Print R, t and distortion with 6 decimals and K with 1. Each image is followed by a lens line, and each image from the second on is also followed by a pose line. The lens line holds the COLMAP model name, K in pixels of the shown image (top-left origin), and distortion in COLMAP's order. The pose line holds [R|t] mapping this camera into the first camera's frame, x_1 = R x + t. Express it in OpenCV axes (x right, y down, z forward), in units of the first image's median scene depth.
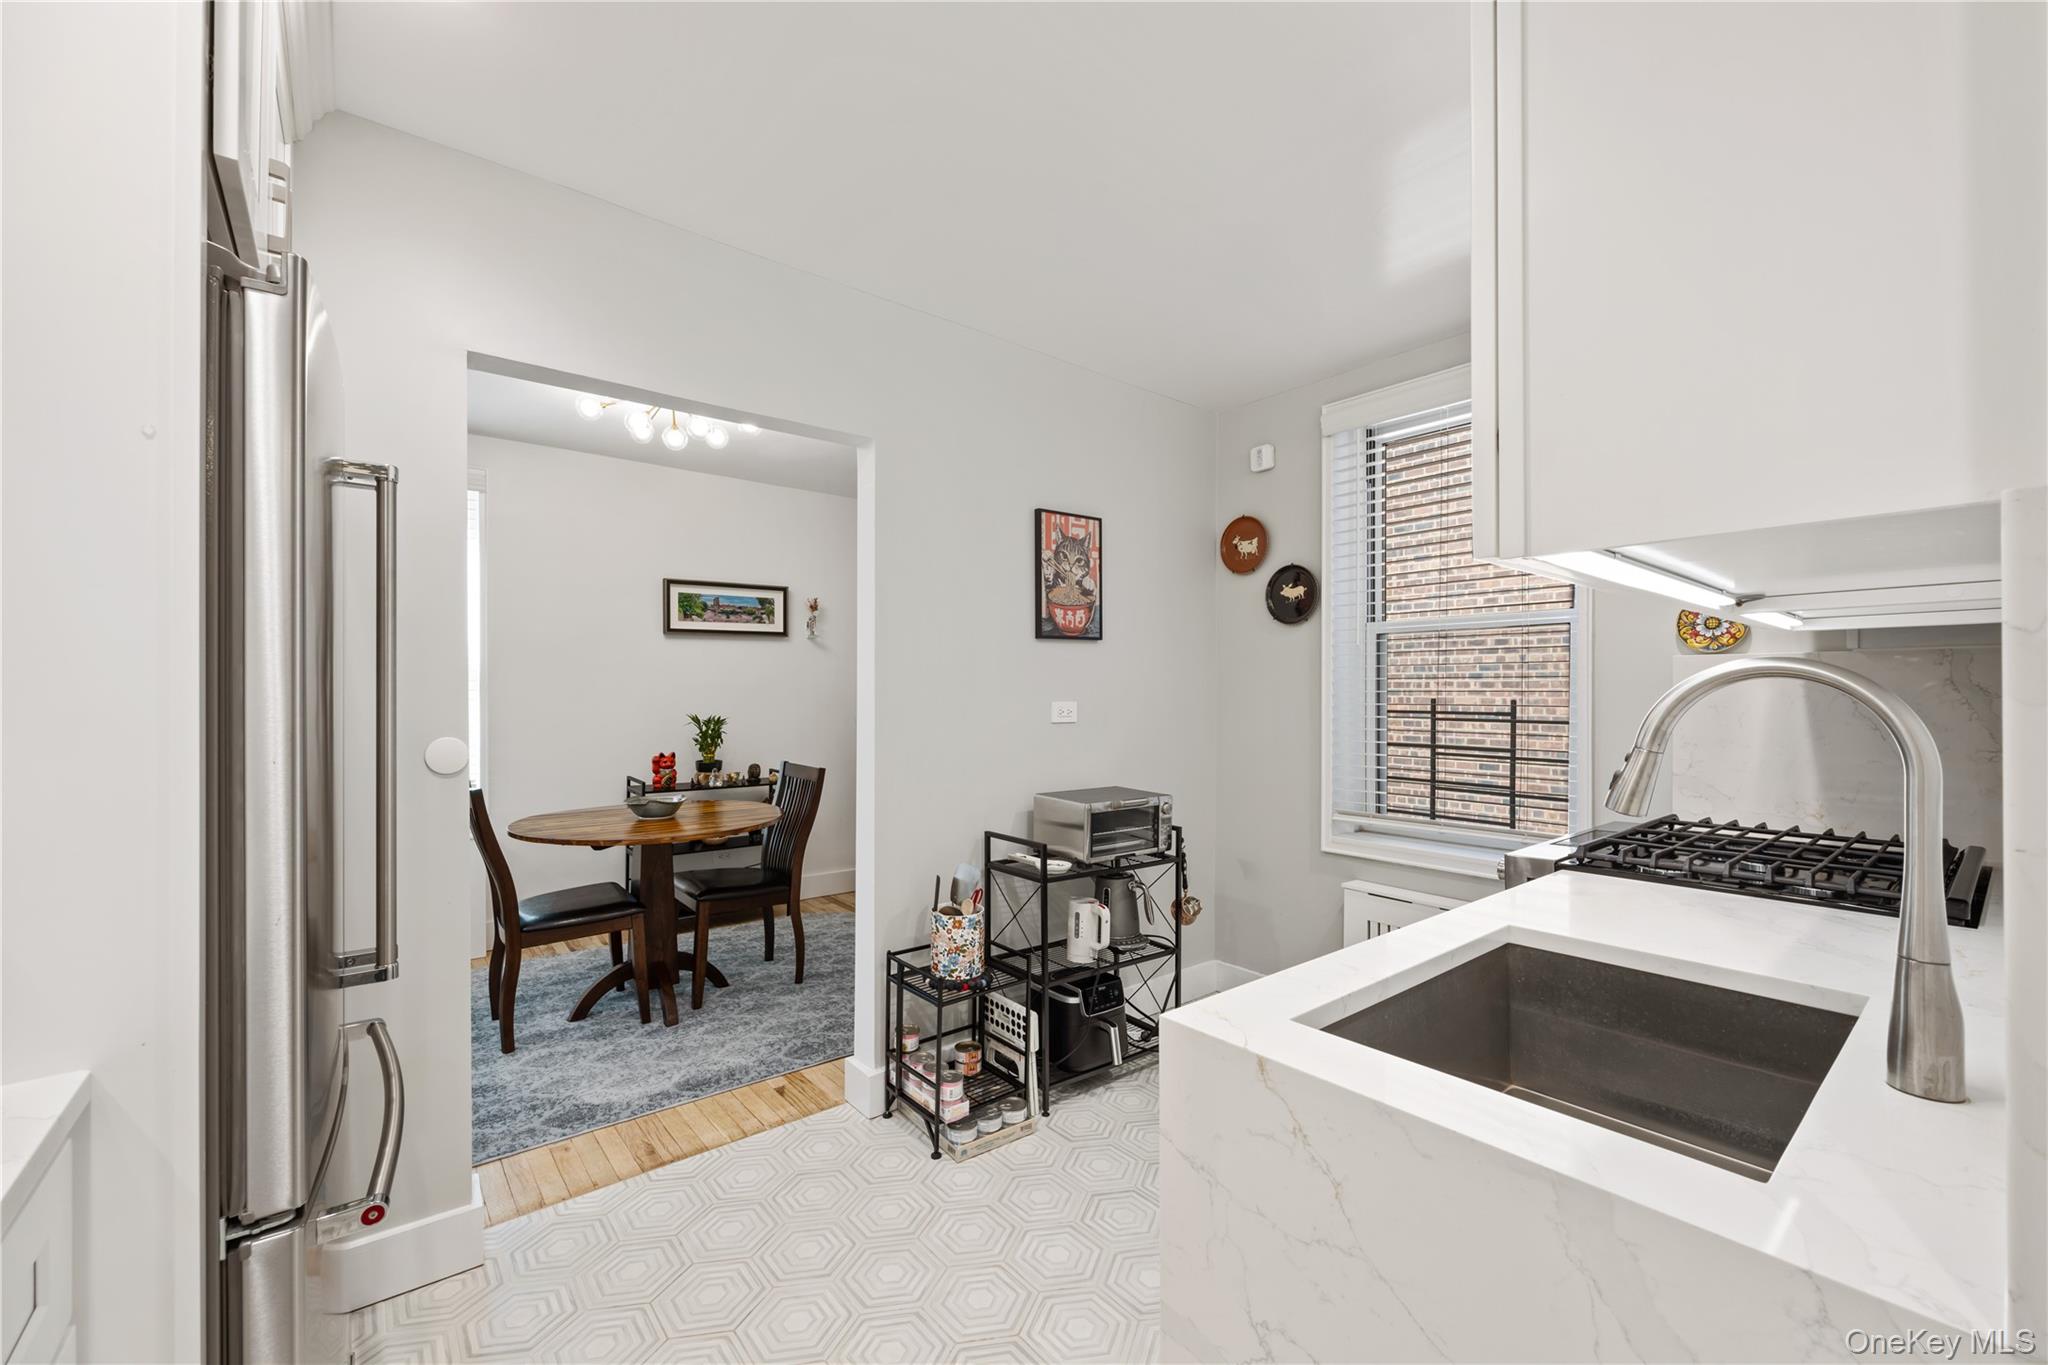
lens RADIAL K [[818.7, 0, 1018.3], [0, 818.7, 696.5], [0, 0, 1]] dist [-0.000094, 0.000123]
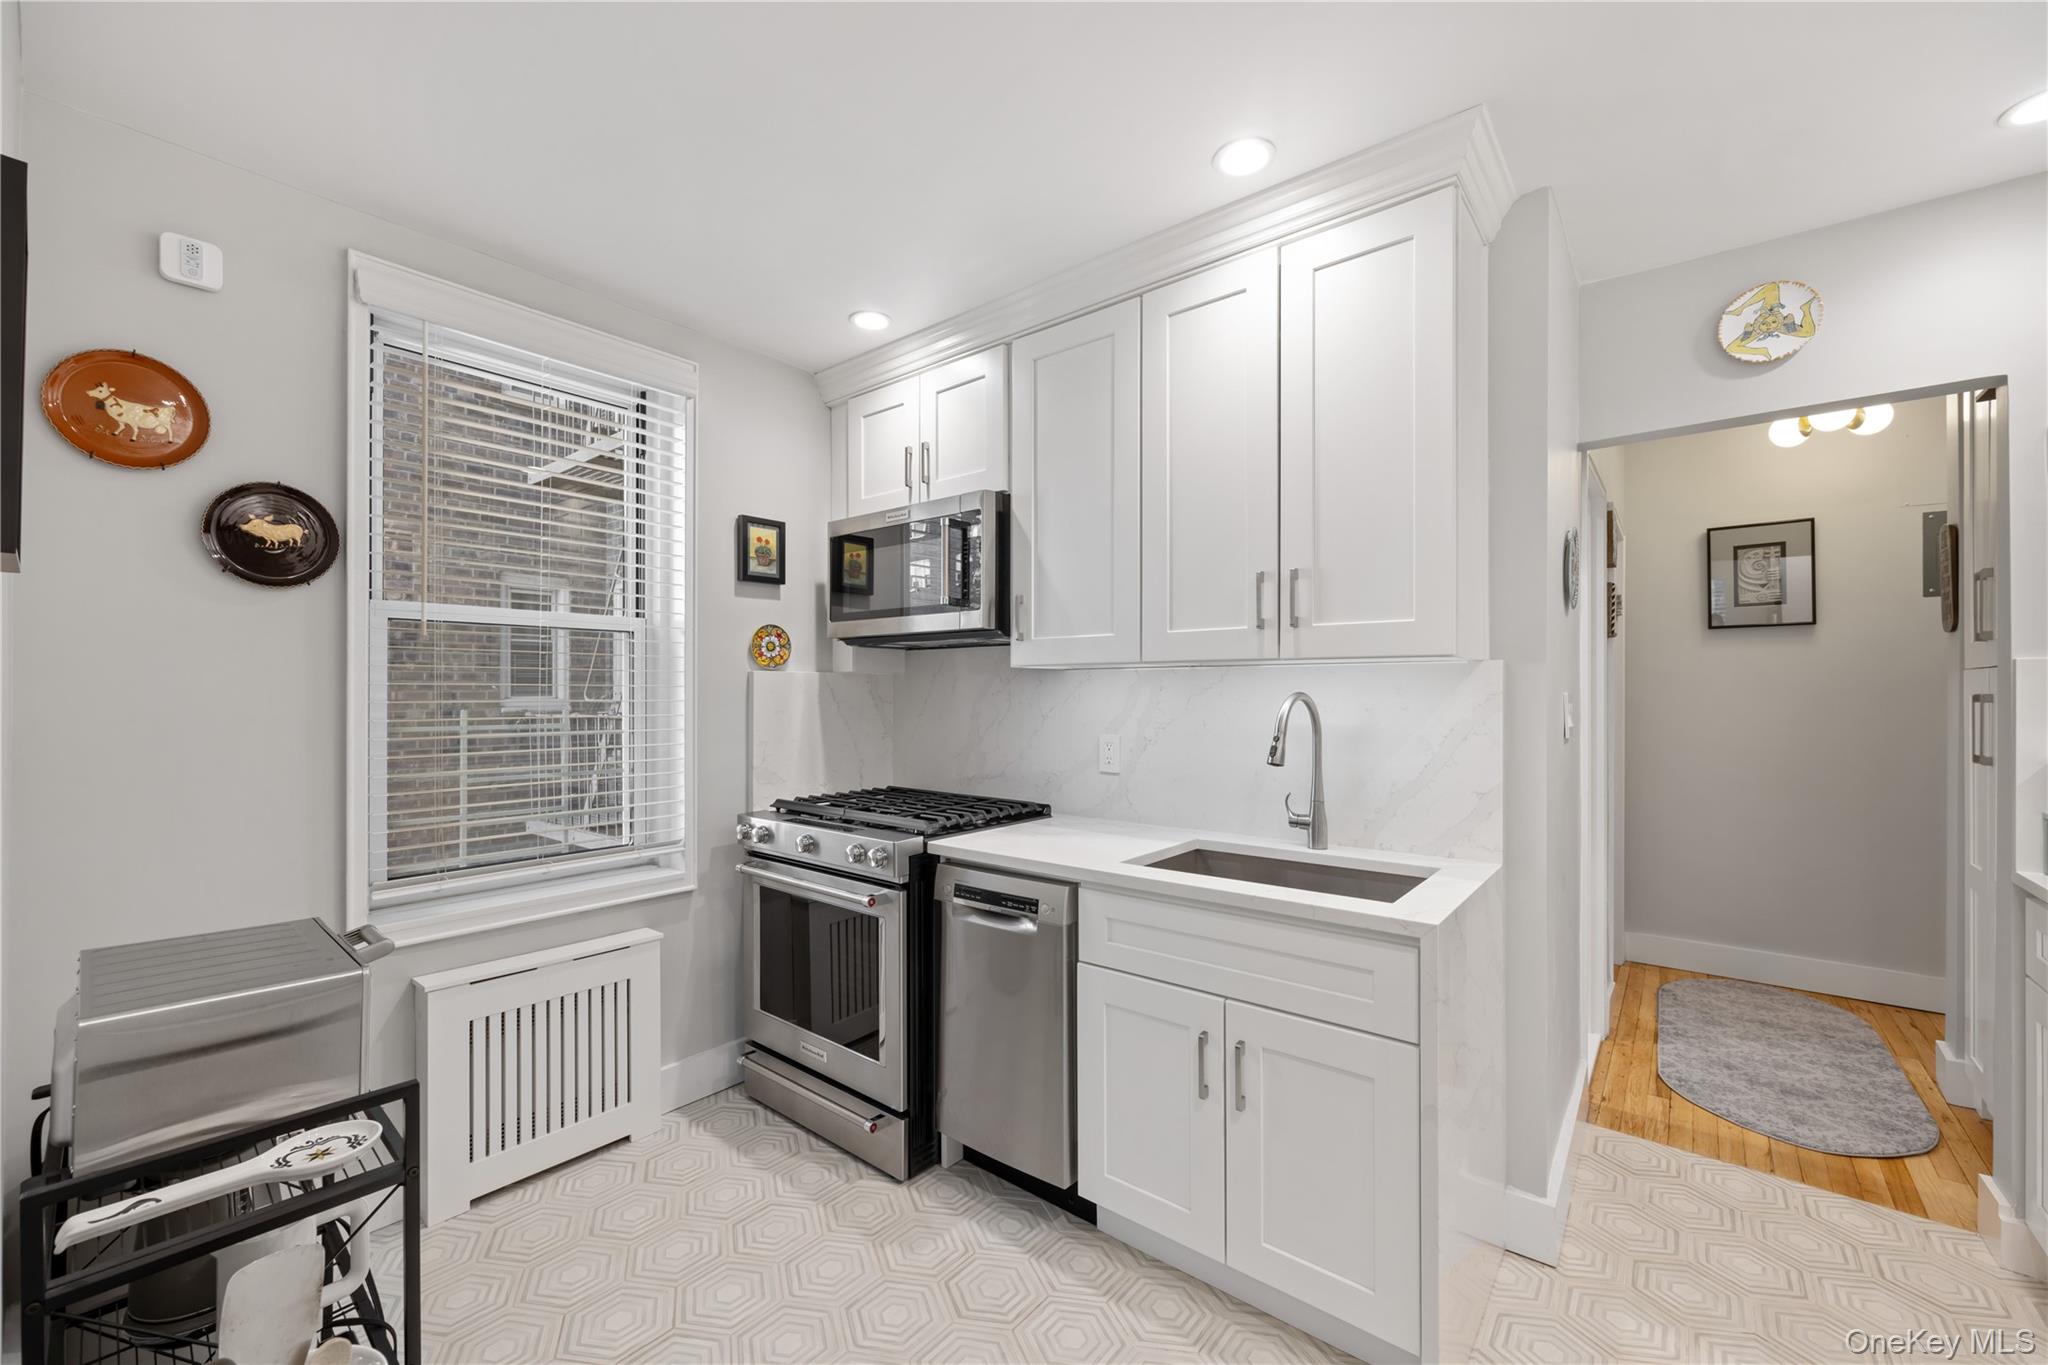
lens RADIAL K [[818.7, 0, 1026.6], [0, 818.7, 688.5], [0, 0, 1]] dist [-0.000094, 0.000123]
pose [[-0.210188, 0.001620, 0.977660, -0.345711], [0.001220, 0.999998, -0.001395, -0.014399], [-0.977660, 0.000900, -0.210190, 0.605029]]
